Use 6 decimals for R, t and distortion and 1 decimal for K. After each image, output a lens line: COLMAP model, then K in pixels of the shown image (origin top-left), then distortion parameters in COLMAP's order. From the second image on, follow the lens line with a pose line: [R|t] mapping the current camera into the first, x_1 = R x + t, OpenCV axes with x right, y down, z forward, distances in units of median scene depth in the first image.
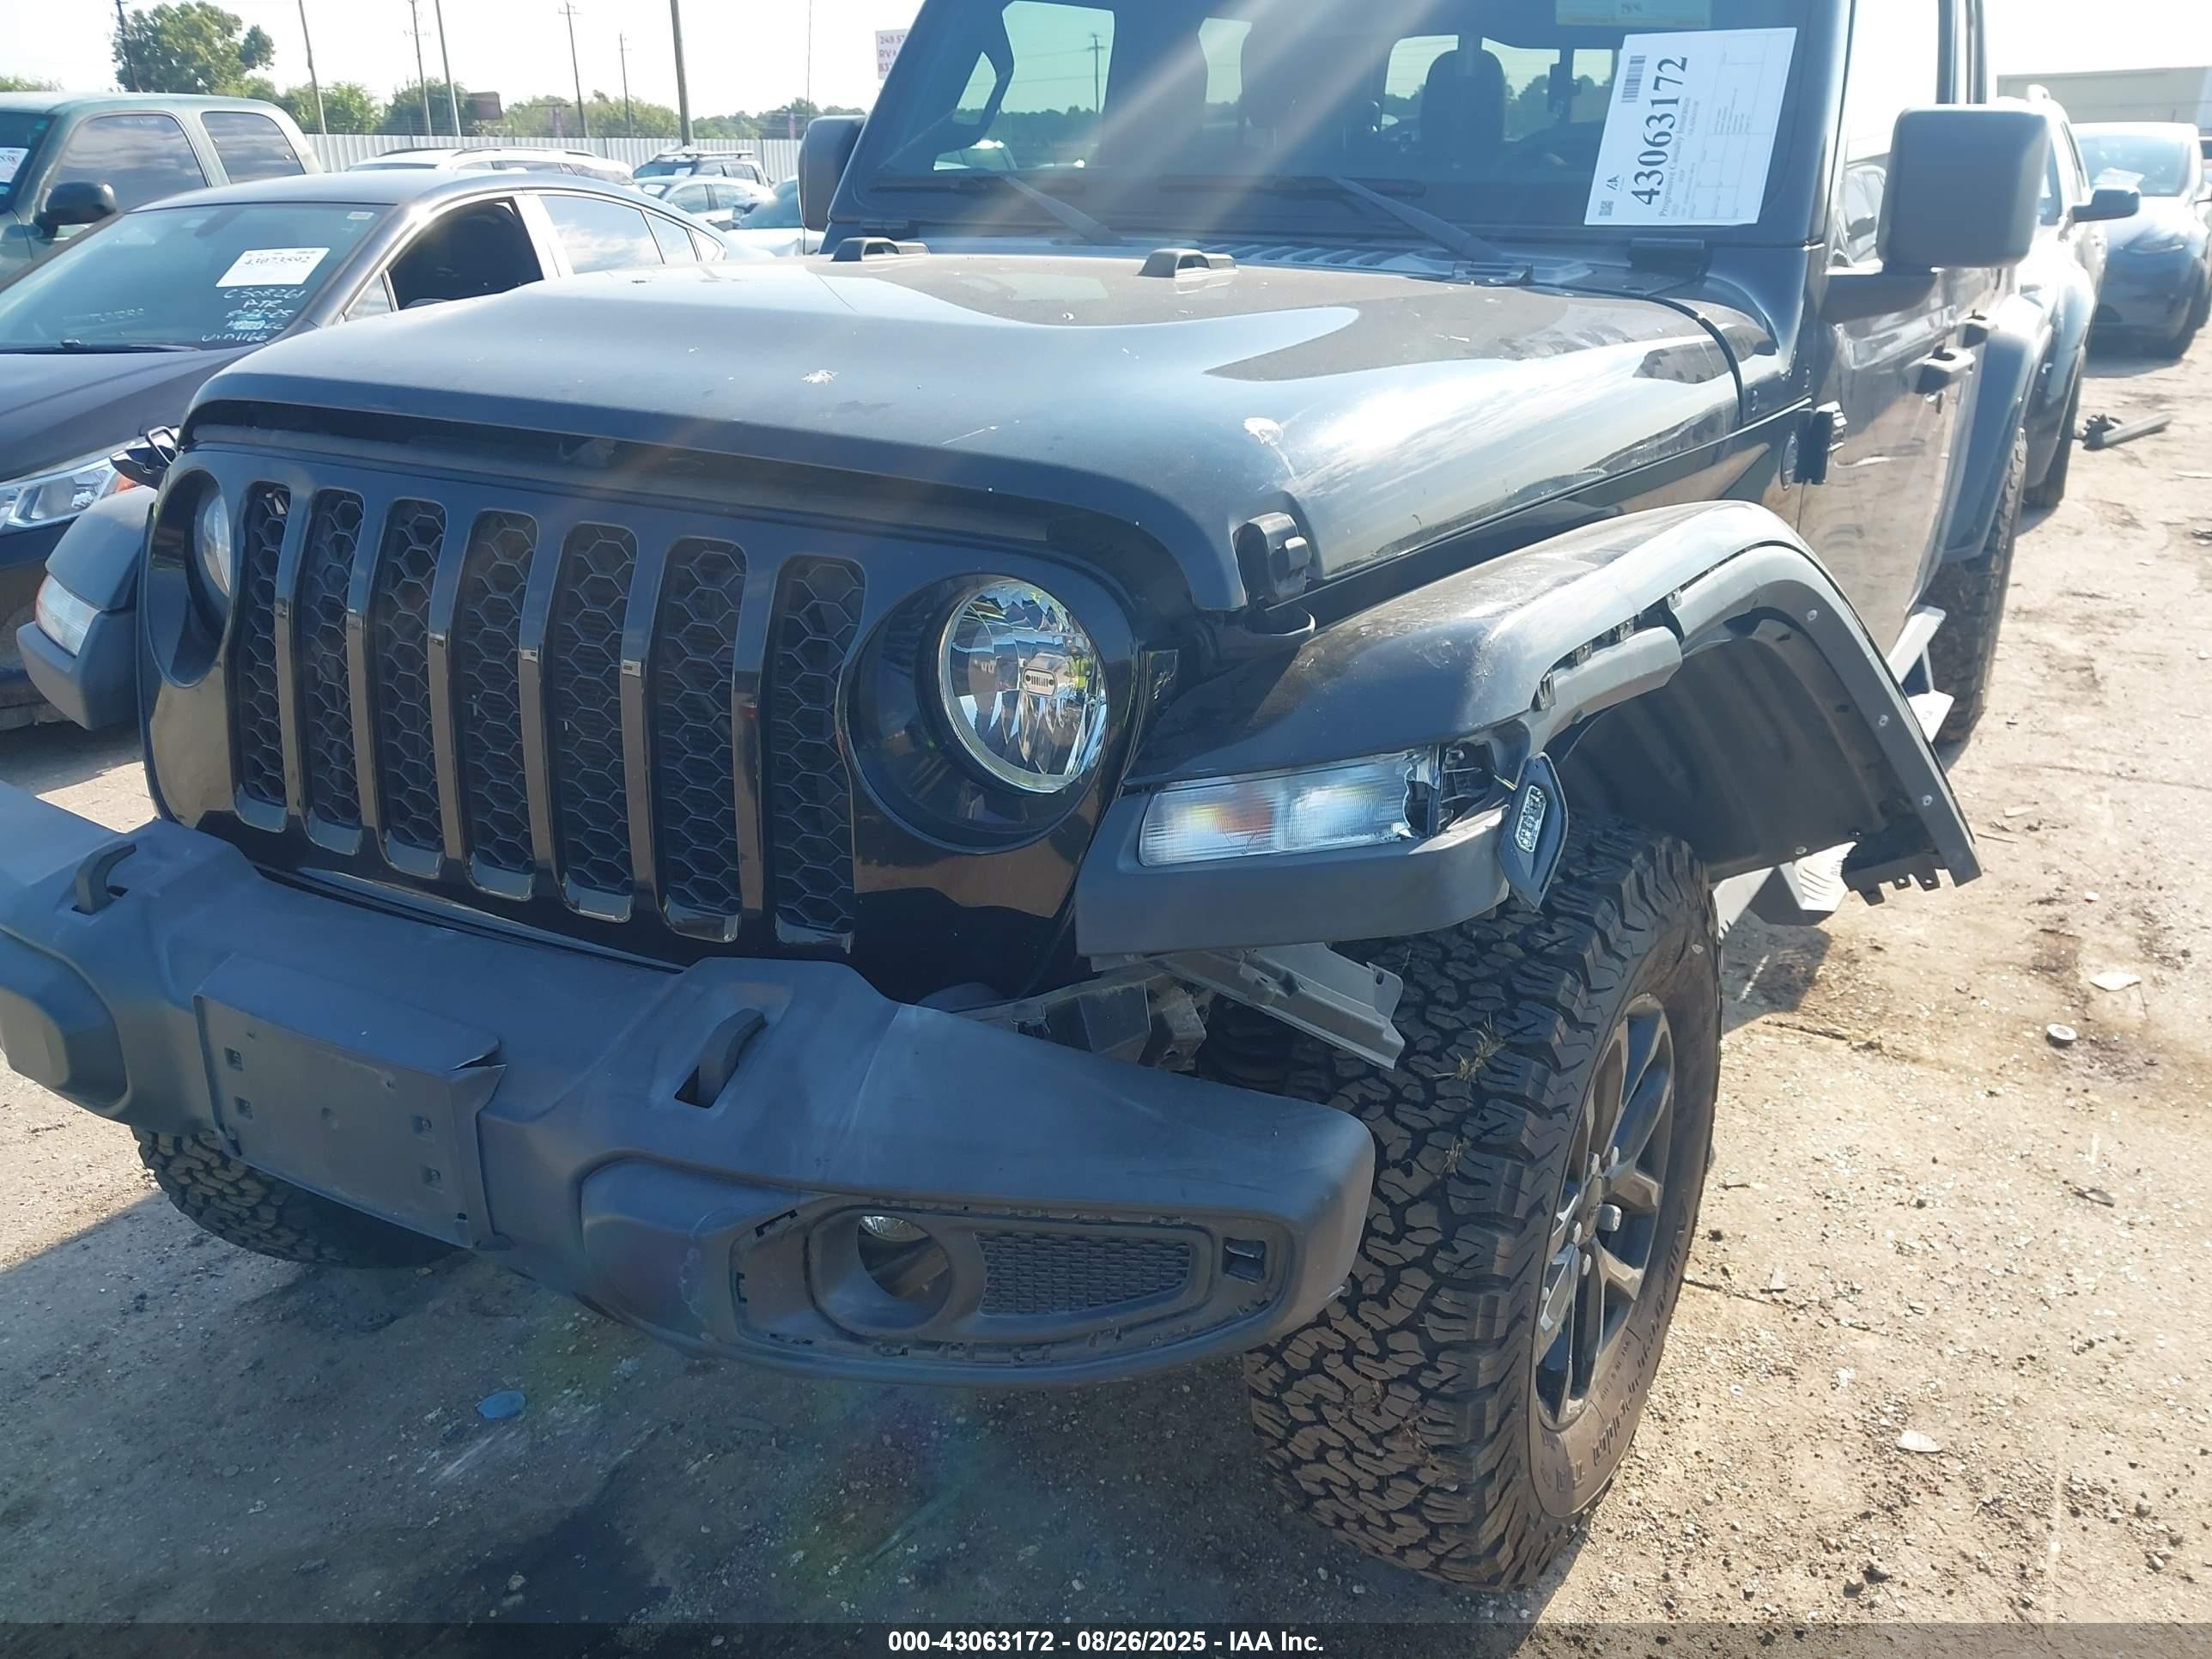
lens RADIAL K [[1736.8, 0, 1106.0], [0, 1736.8, 829.5], [0, 0, 1]] dist [-0.003018, 0.003641]
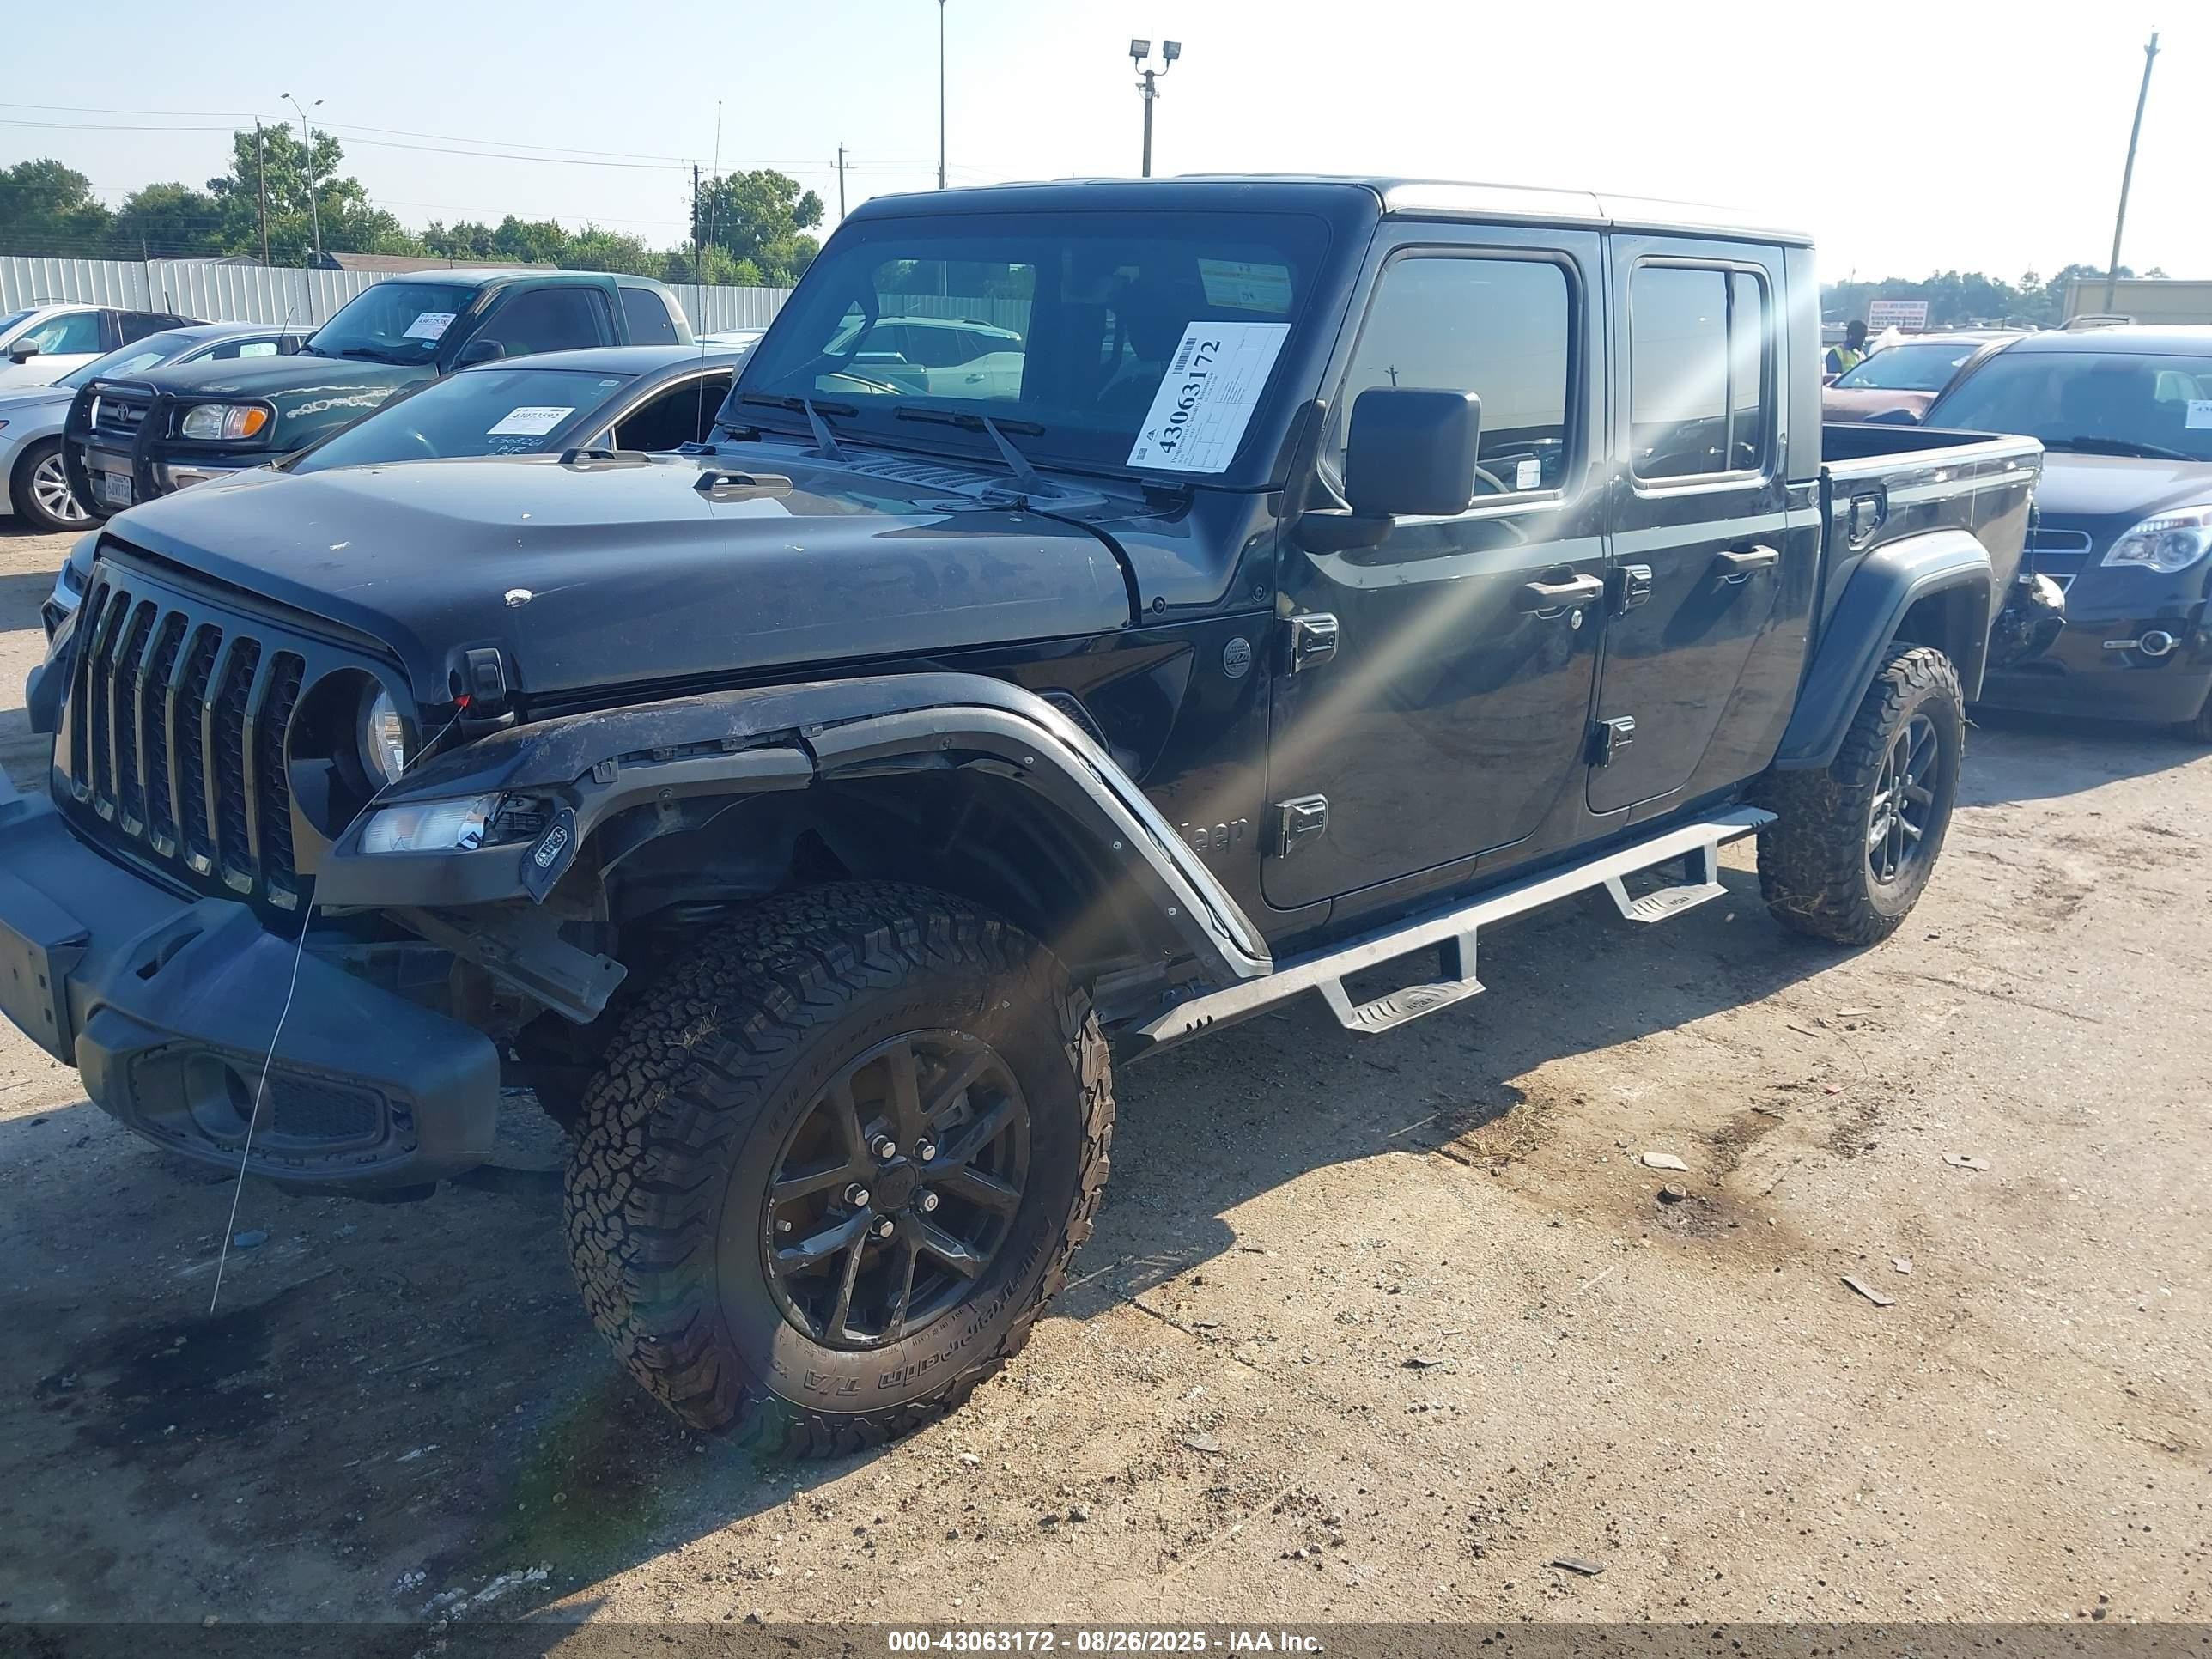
lens RADIAL K [[1701.9, 0, 1106.0], [0, 1701.9, 829.5], [0, 0, 1]] dist [0.053232, -0.061733]
pose [[0.966869, 0.103906, -0.233168, 0.644727], [-0.122697, 0.990143, -0.067546, 0.012026], [0.223851, 0.093917, 0.970088, -0.241089]]
